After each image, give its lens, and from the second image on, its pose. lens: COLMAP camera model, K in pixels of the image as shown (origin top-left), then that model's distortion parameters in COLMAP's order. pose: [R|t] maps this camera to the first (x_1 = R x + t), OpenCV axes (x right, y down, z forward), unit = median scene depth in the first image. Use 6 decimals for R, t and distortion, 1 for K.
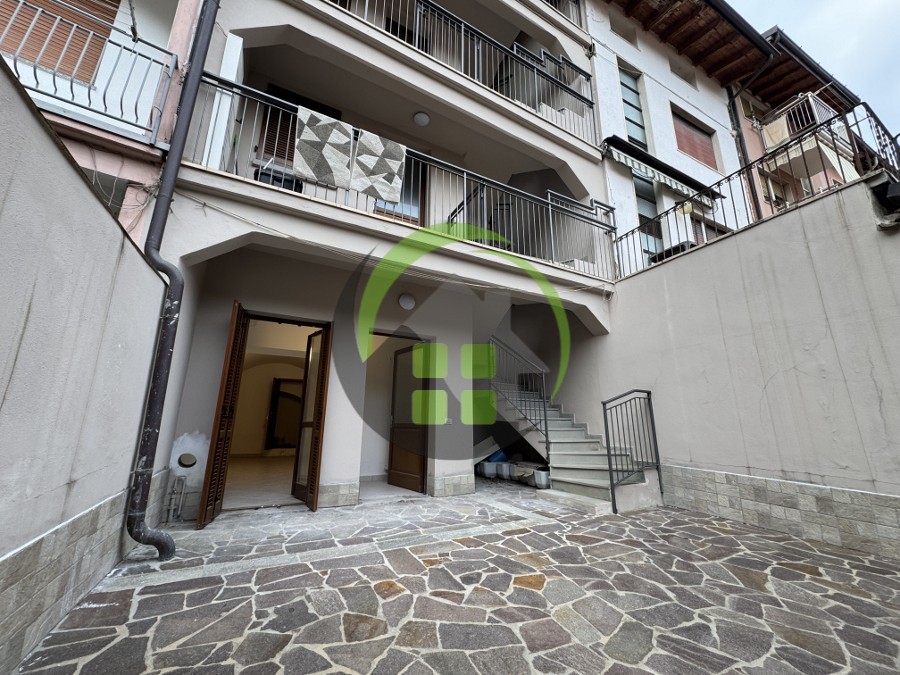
lens RADIAL K [[358.0, 0, 450.1], [0, 358.0, 336.5], [0, 0, 1]] dist [-0.001576, 0.000326]
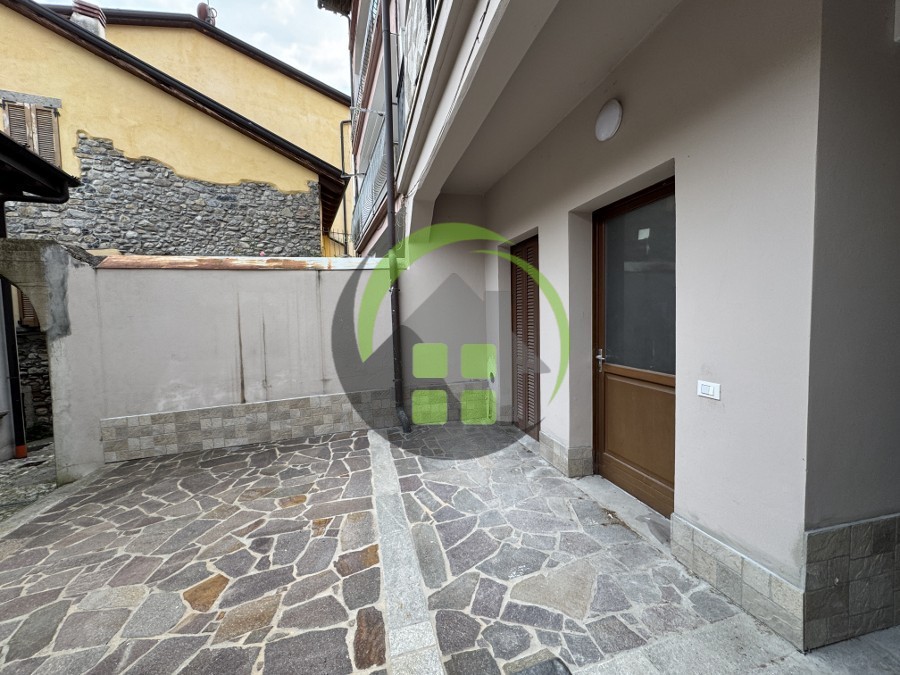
lens RADIAL K [[358.0, 0, 450.1], [0, 358.0, 336.5], [0, 0, 1]] dist [-0.001576, 0.000326]
pose [[-0.239837, 0.054260, -0.969296, 0.729619], [0.256533, 0.966490, -0.009372, 0.230097], [0.936306, -0.250904, -0.245720, 1.597503]]
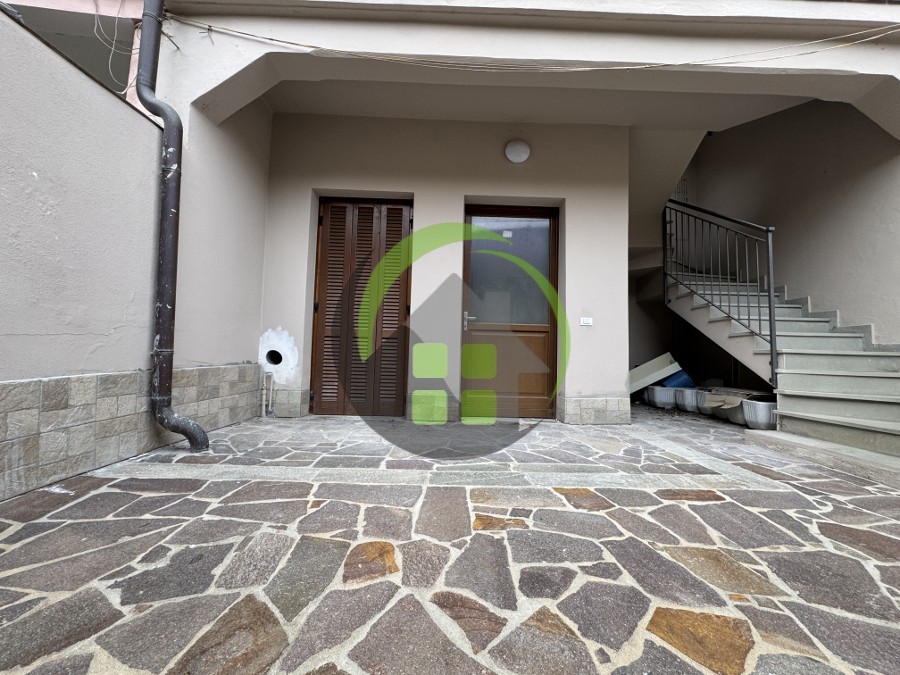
lens RADIAL K [[358.0, 0, 450.1], [0, 358.0, 336.5], [0, 0, 1]] dist [-0.001576, 0.000326]
pose [[0.889453, -0.010885, -0.456897, 0.139646], [0.092721, 0.983224, 0.157080, 0.247116], [0.447522, -0.182080, 0.875540, 0.518286]]
